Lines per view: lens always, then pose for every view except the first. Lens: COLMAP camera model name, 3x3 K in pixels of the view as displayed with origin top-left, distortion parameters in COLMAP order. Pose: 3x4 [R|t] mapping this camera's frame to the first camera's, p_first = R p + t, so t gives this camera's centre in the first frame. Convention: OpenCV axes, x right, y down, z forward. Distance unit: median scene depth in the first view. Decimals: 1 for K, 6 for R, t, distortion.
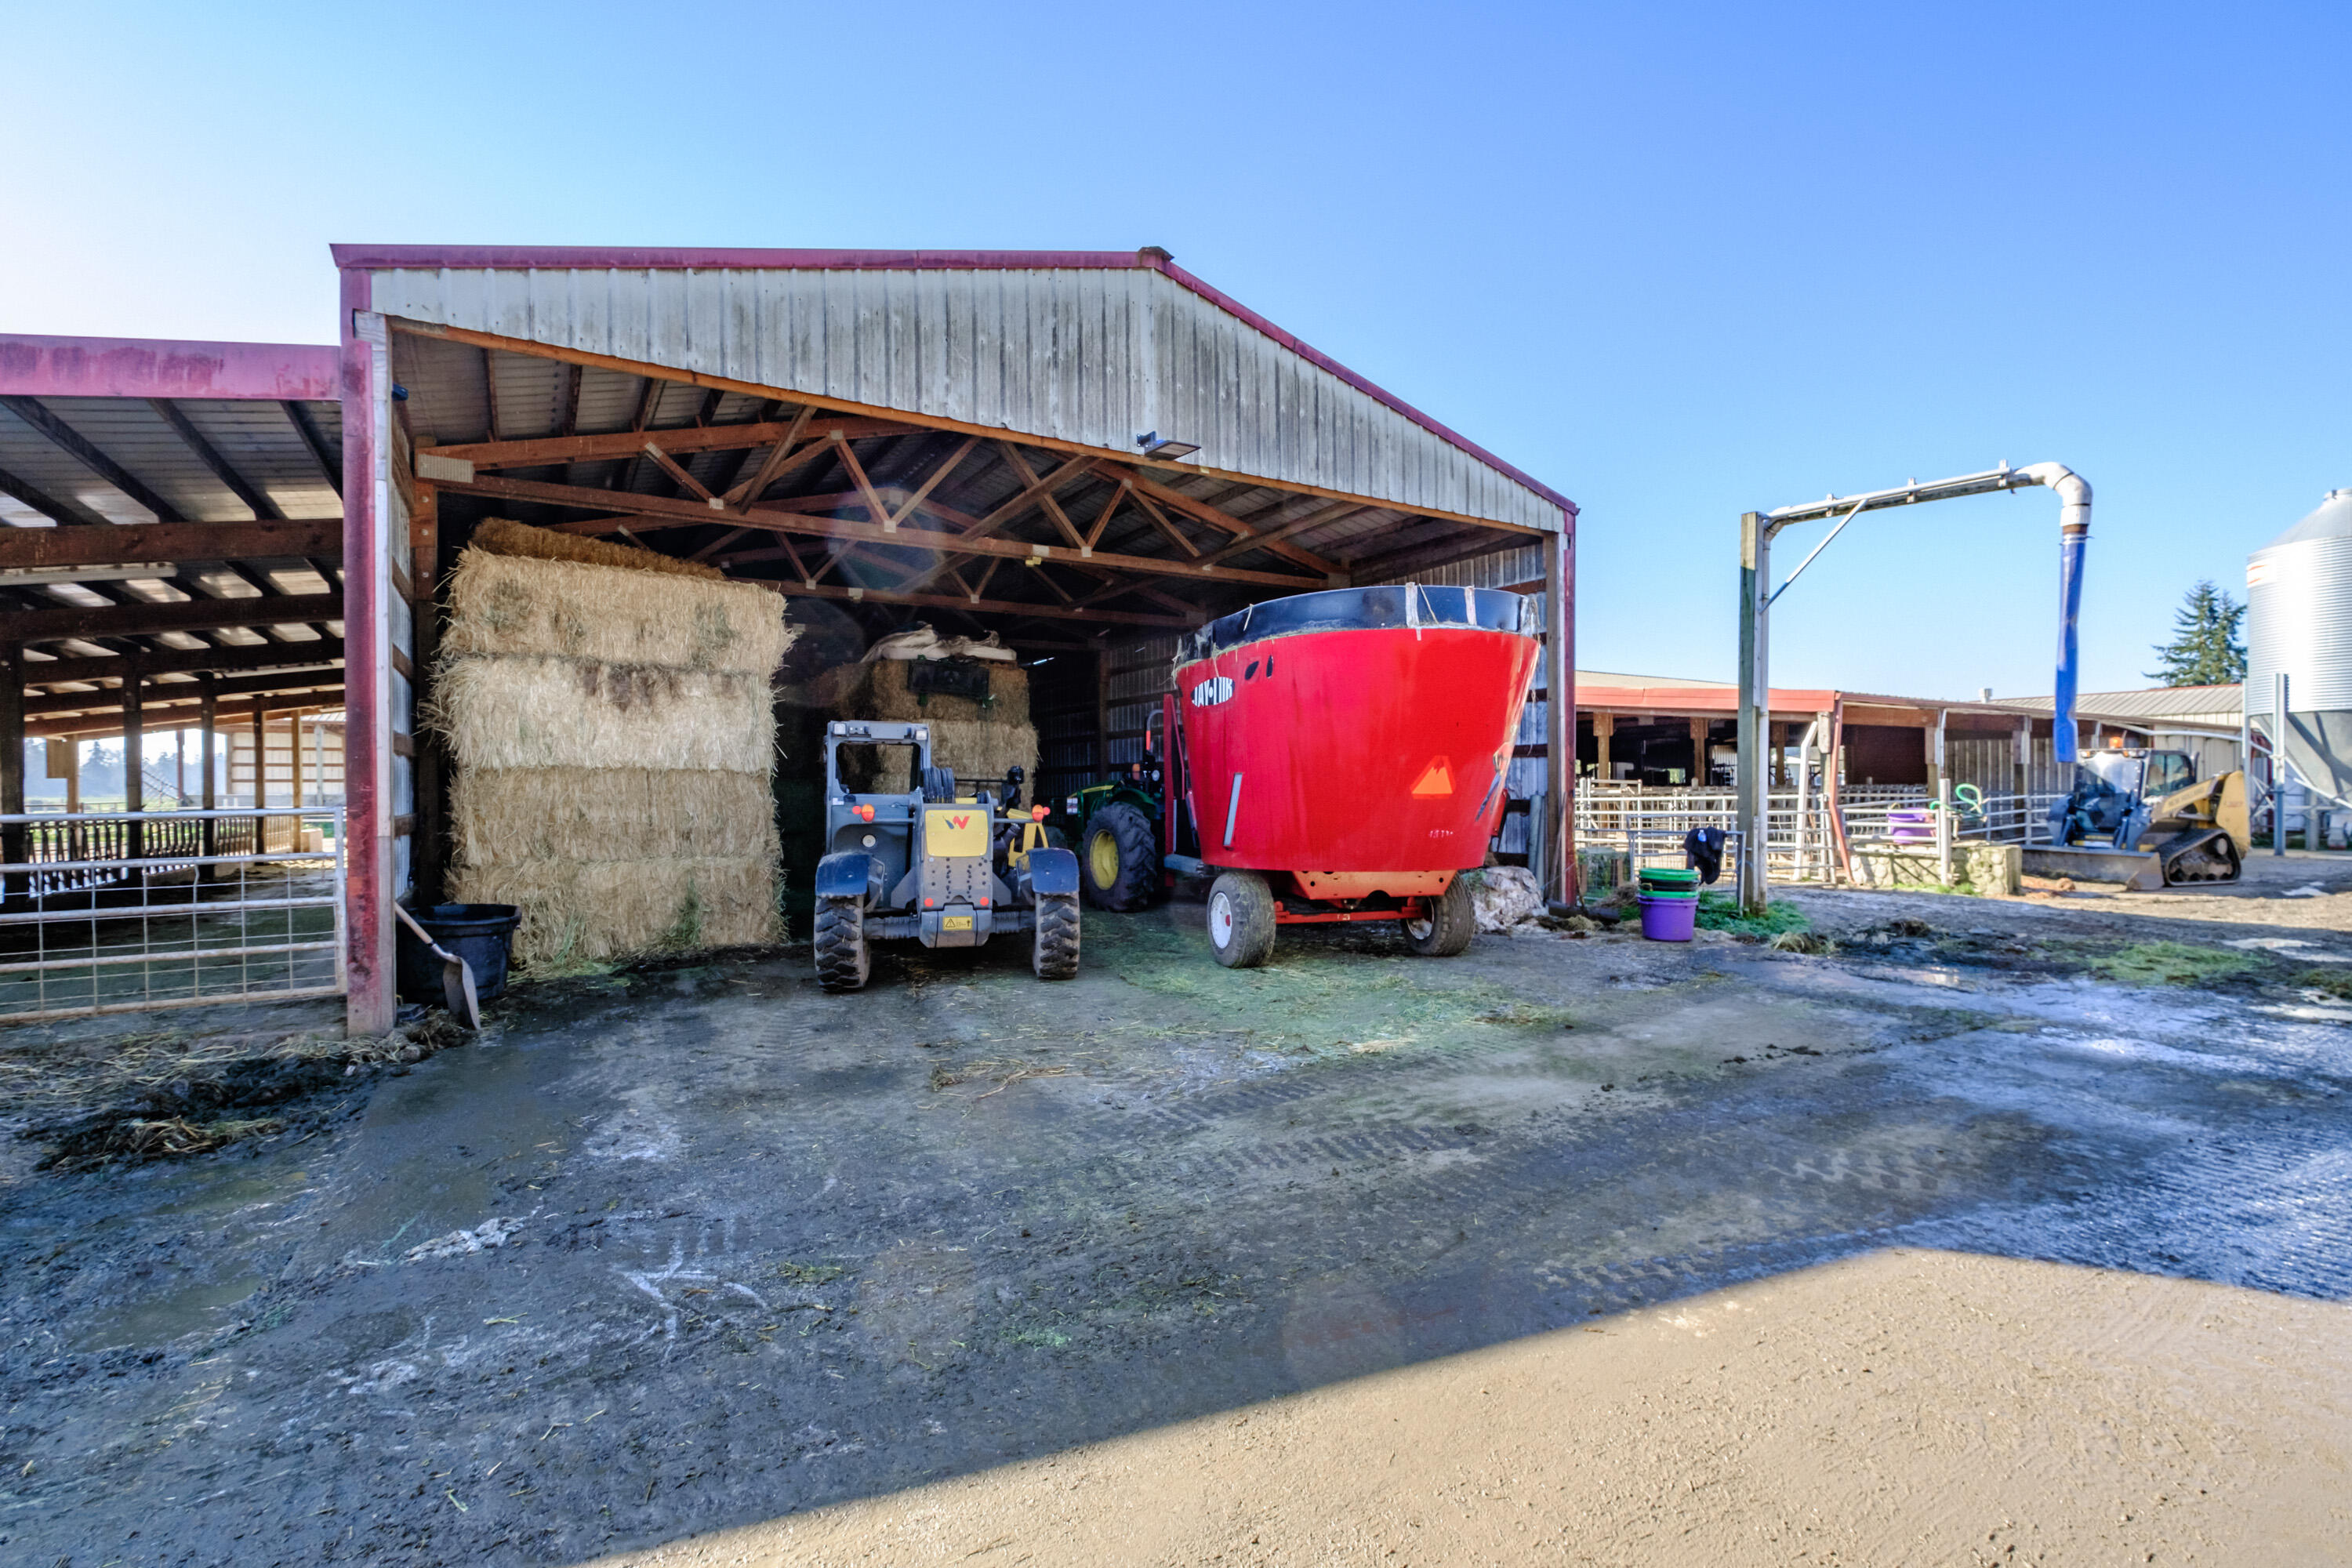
lens RADIAL K [[1063.3, 0, 1173.8], [0, 1063.3, 796.6], [0, 0, 1]] dist [-0.018261, 0.002390]
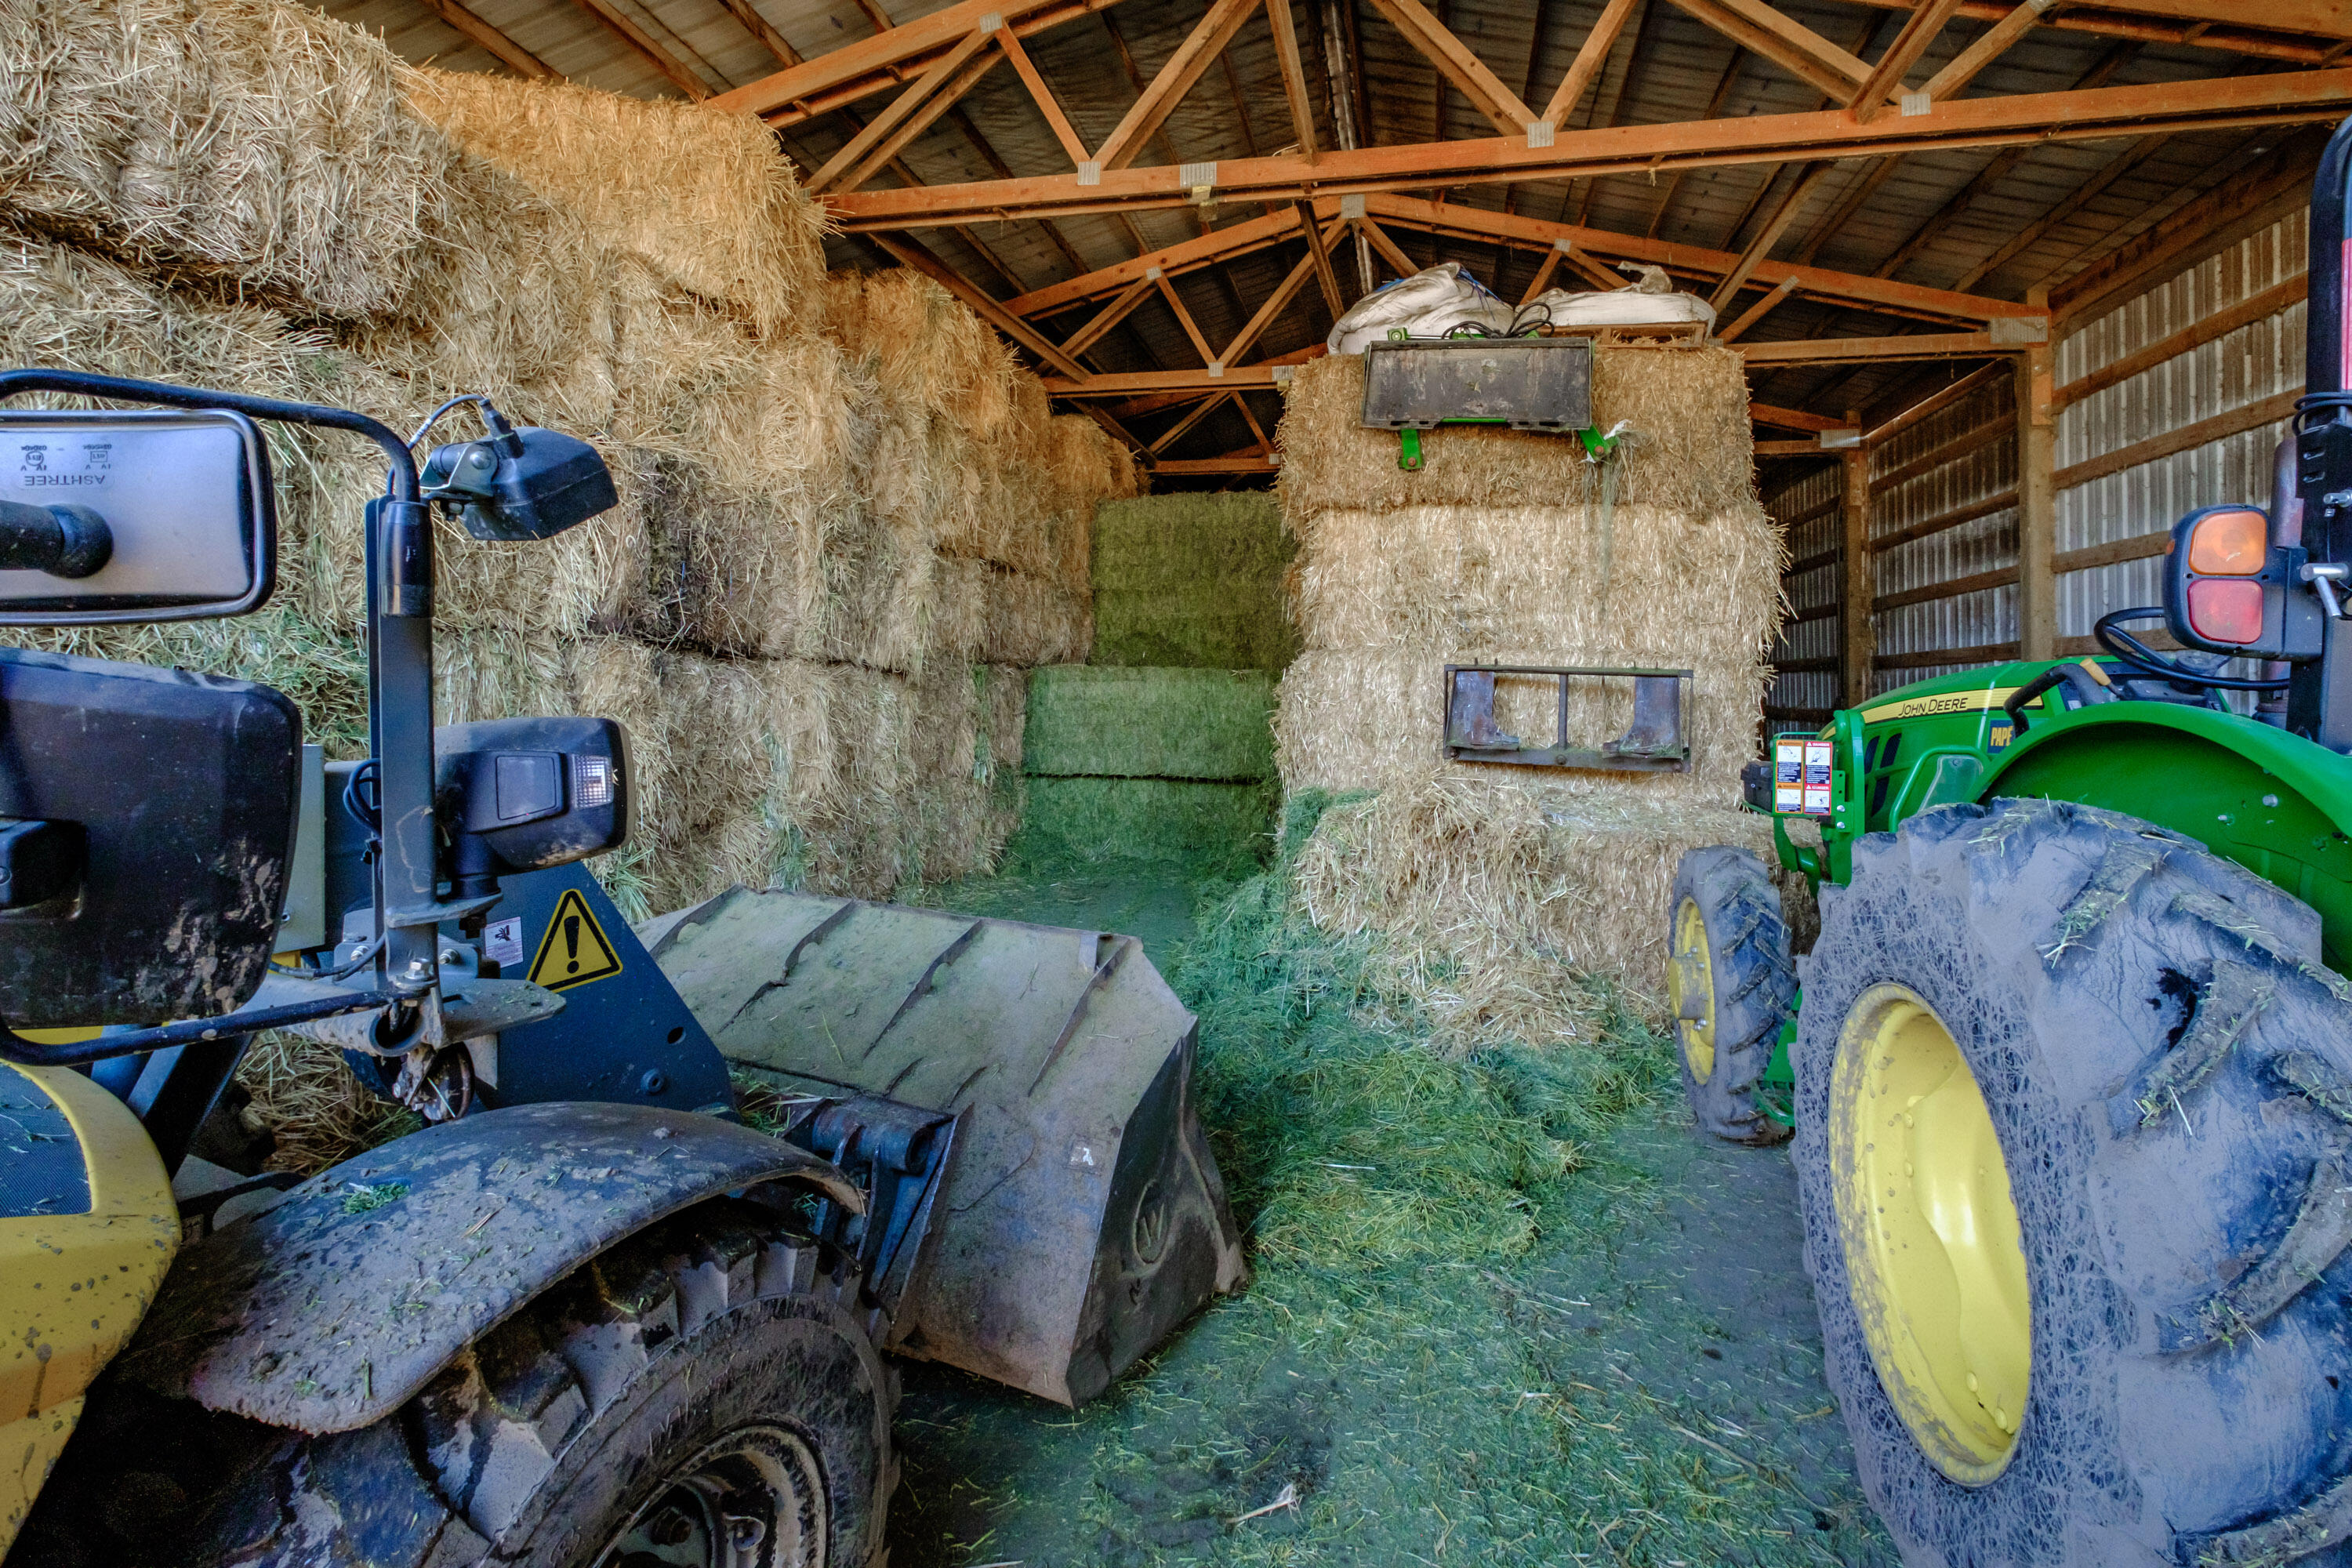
lens RADIAL K [[1063.3, 0, 1209.0], [0, 1063.3, 701.5], [0, 0, 1]] dist [-0.018261, 0.002390]
pose [[0.729808, 0.015400, -0.683478, -0.254788], [-0.016042, 0.999857, 0.005399, -0.041255], [0.683463, 0.007024, 0.729951, 5.432310]]
